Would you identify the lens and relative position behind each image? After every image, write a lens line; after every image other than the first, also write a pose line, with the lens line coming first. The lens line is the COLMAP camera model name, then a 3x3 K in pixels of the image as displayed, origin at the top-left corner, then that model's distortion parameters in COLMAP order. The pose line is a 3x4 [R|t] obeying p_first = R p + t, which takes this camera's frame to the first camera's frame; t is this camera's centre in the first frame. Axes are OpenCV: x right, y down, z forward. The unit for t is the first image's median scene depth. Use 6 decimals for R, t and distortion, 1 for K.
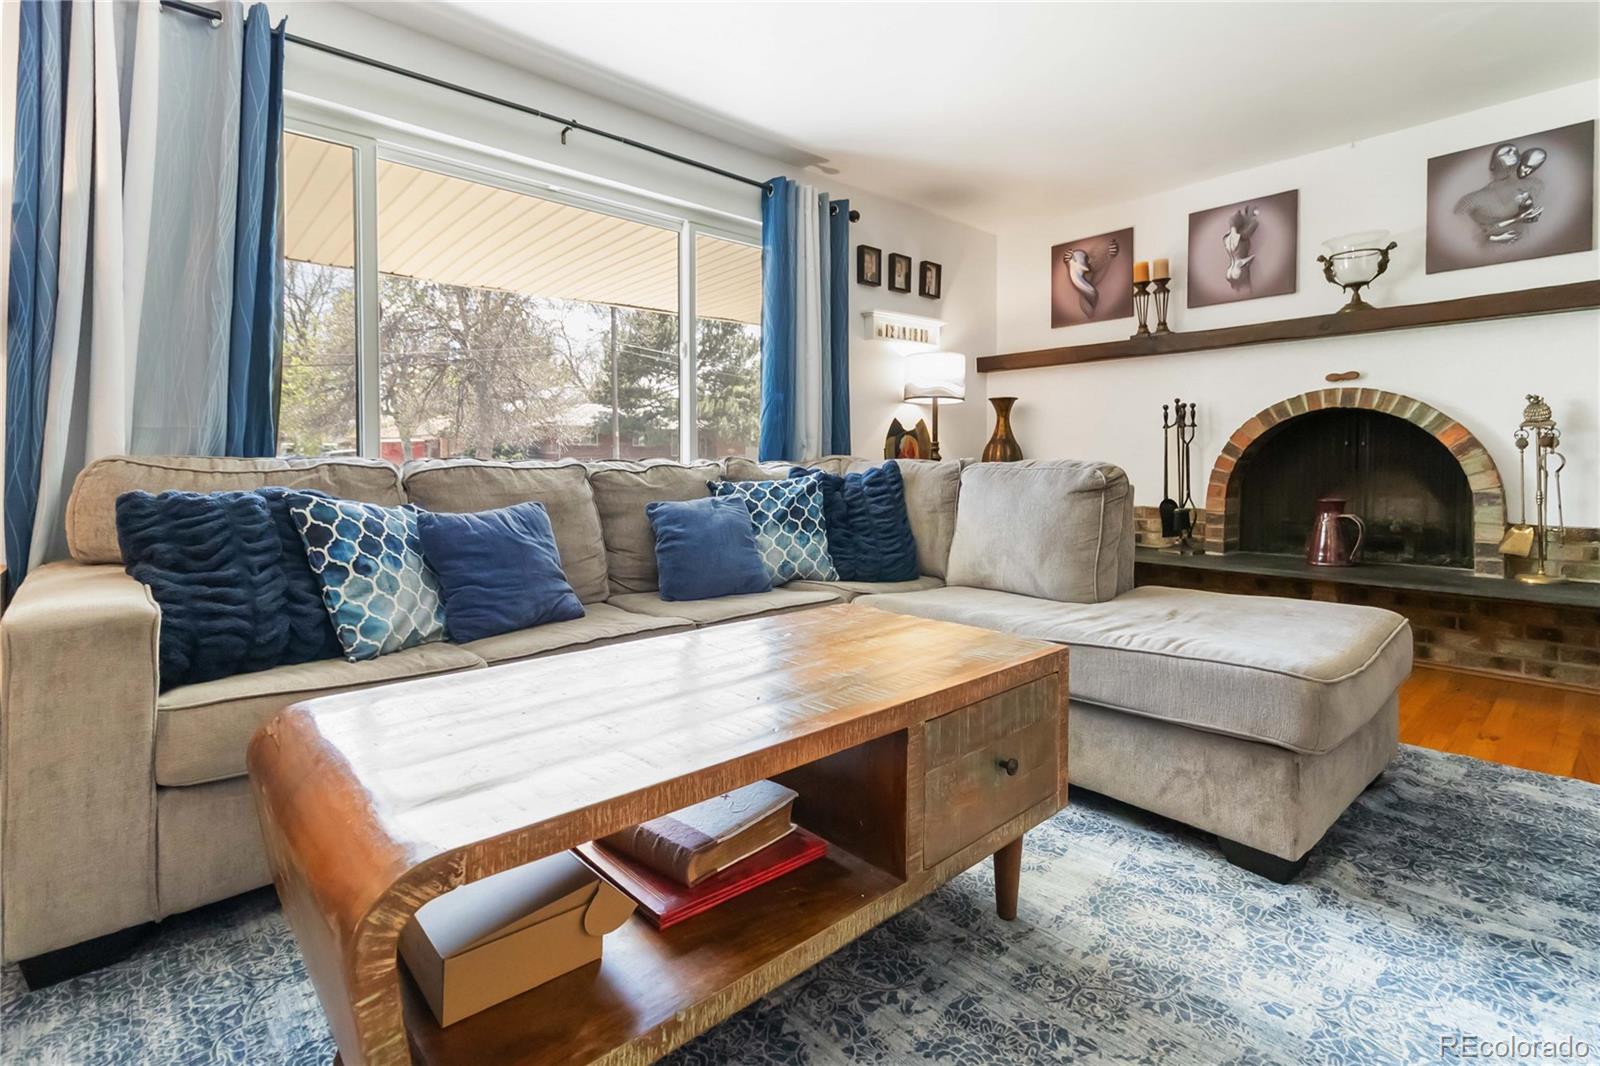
lens RADIAL K [[734.3, 0, 799.9], [0, 734.3, 467.1], [0, 0, 1]] dist [0.000826, 0.000091]
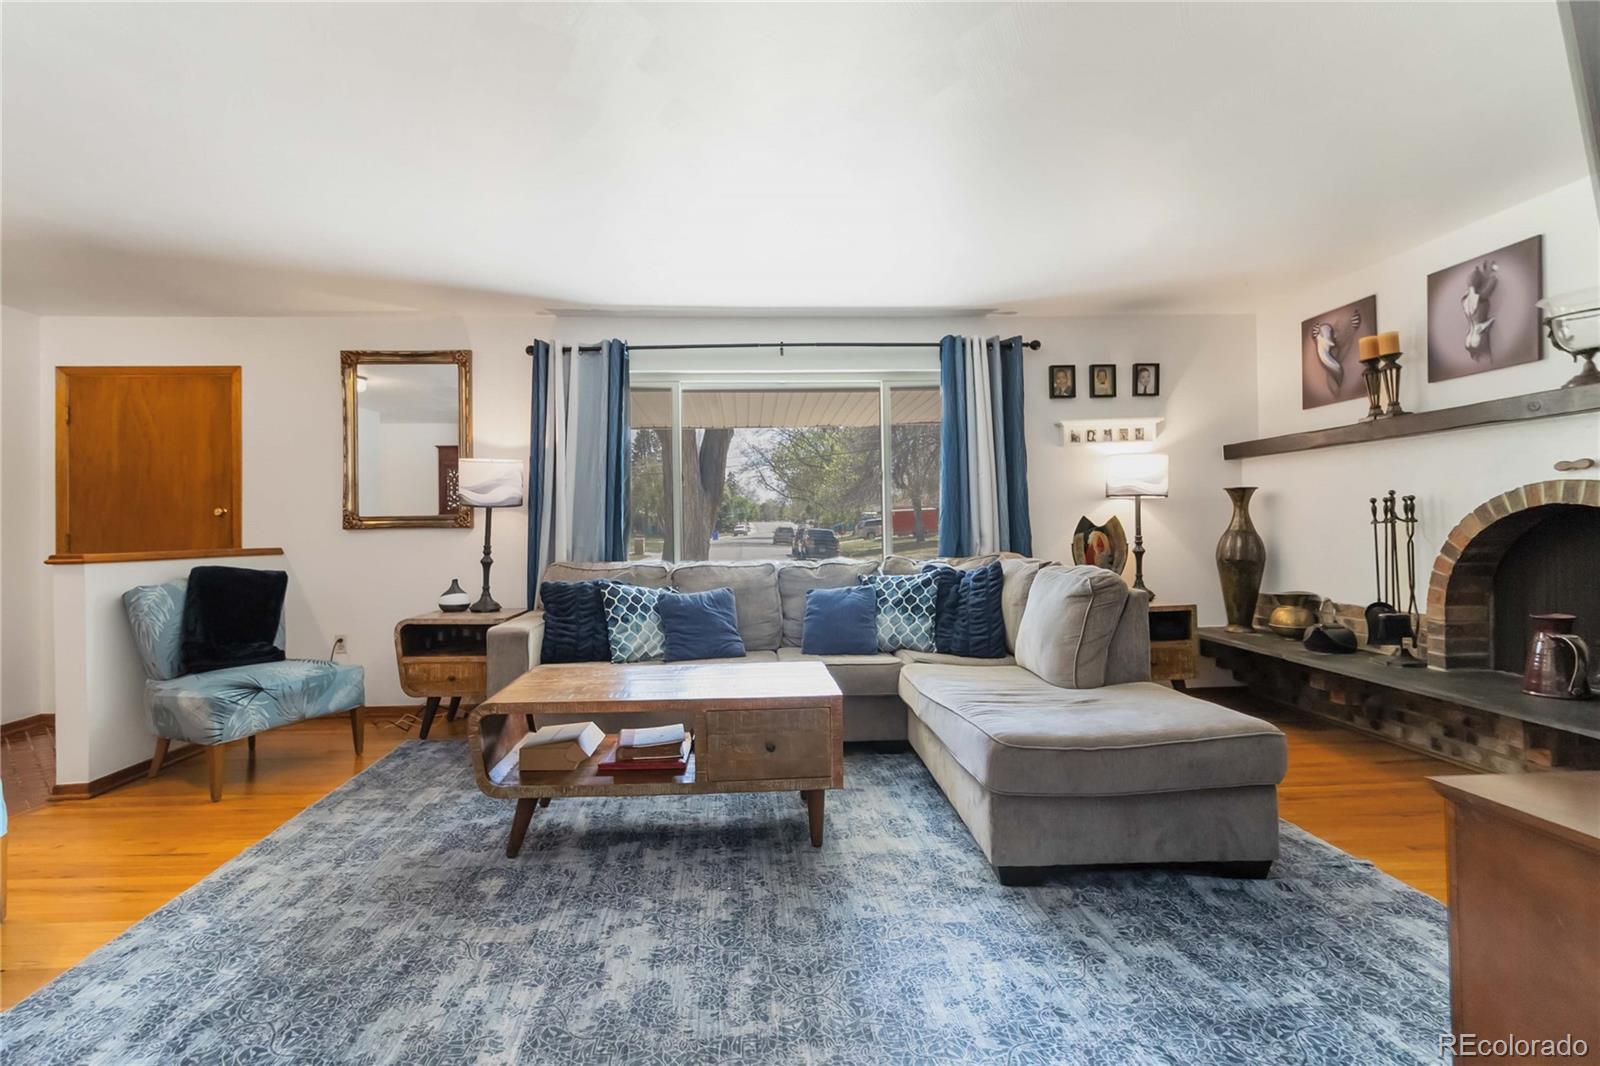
lens RADIAL K [[745.4, 0, 798.6], [0, 745.4, 510.9], [0, 0, 1]] dist [0.001516, -0.000148]
pose [[0.782462, -0.021847, -0.622314, 0.537747], [0.009190, 0.999681, -0.023540, -0.056136], [0.622630, 0.012699, 0.782413, -0.167917]]
